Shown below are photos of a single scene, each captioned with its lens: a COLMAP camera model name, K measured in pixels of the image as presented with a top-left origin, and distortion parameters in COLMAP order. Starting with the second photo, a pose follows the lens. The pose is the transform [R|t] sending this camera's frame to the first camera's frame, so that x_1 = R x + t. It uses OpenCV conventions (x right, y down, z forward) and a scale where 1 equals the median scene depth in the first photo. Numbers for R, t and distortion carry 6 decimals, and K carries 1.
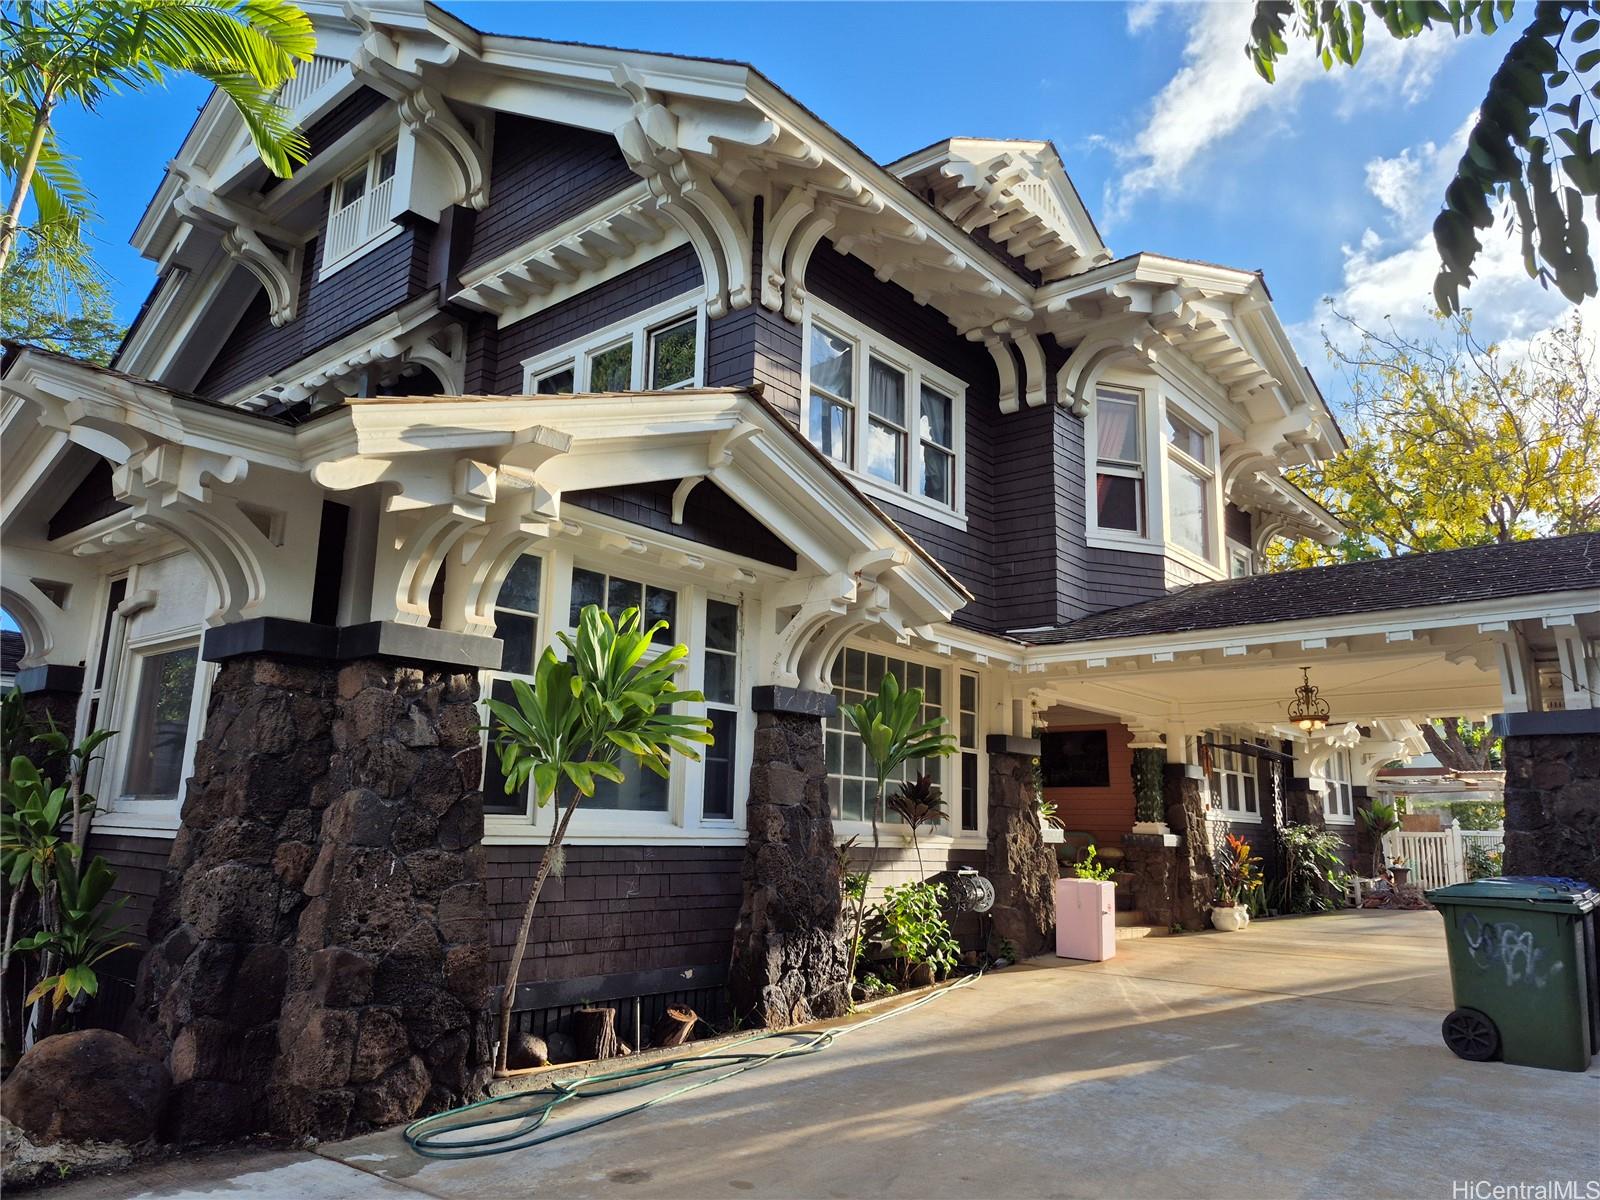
lens RADIAL K [[1099.4, 0, 794.7], [0, 1099.4, 600.1], [0, 0, 1]] dist [0.067439, -0.019104]
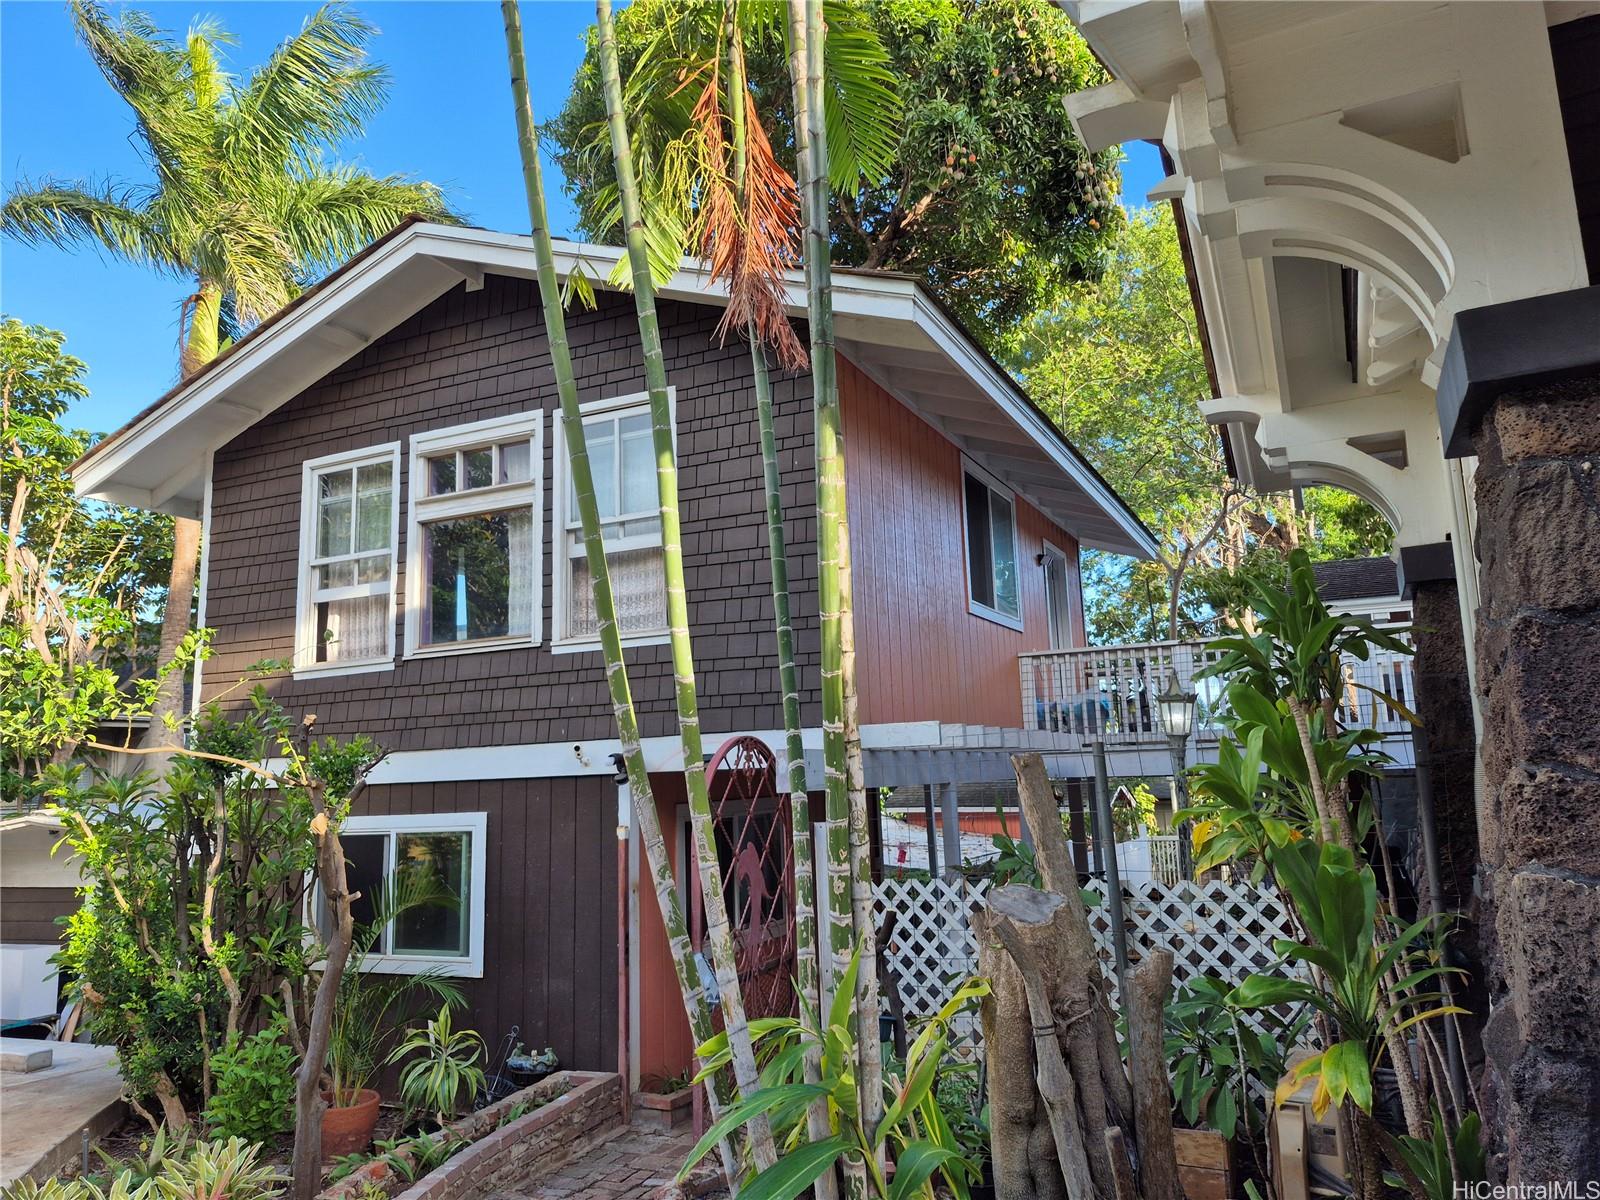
lens RADIAL K [[1099.4, 0, 800.0], [0, 1099.4, 598.3], [0, 0, 1]] dist [0.067439, -0.019104]
pose [[0.260235, -0.185786, -0.947503, -0.084438], [0.237585, 0.963463, -0.123662, 0.070190], [0.935859, -0.192931, 0.294866, 0.360859]]
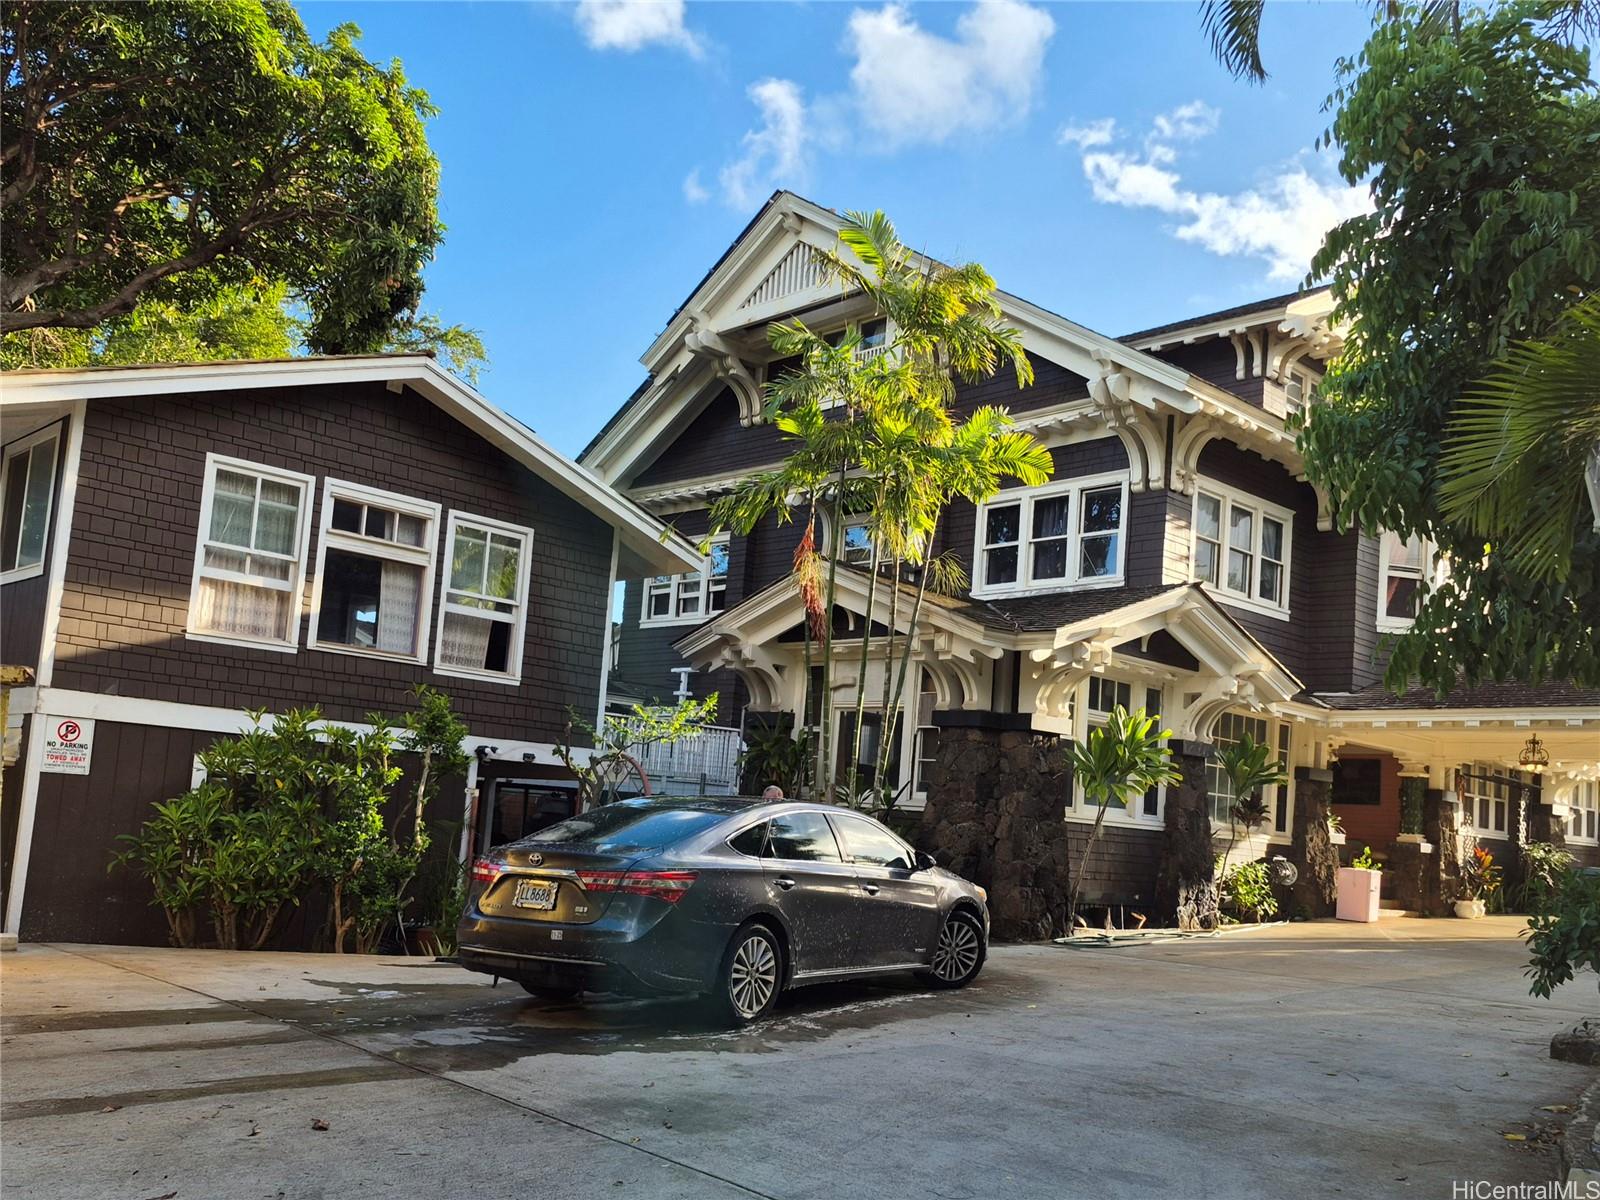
lens RADIAL K [[1497.1, 0, 816.6], [0, 1497.1, 669.5], [0, 0, 1]] dist [0.037020, 0.000000]
pose [[0.995718, 0.038437, -0.084078, -0.328362], [-0.030304, 0.994925, 0.095948, -0.196912], [0.087339, -0.092989, 0.991829, -1.120988]]
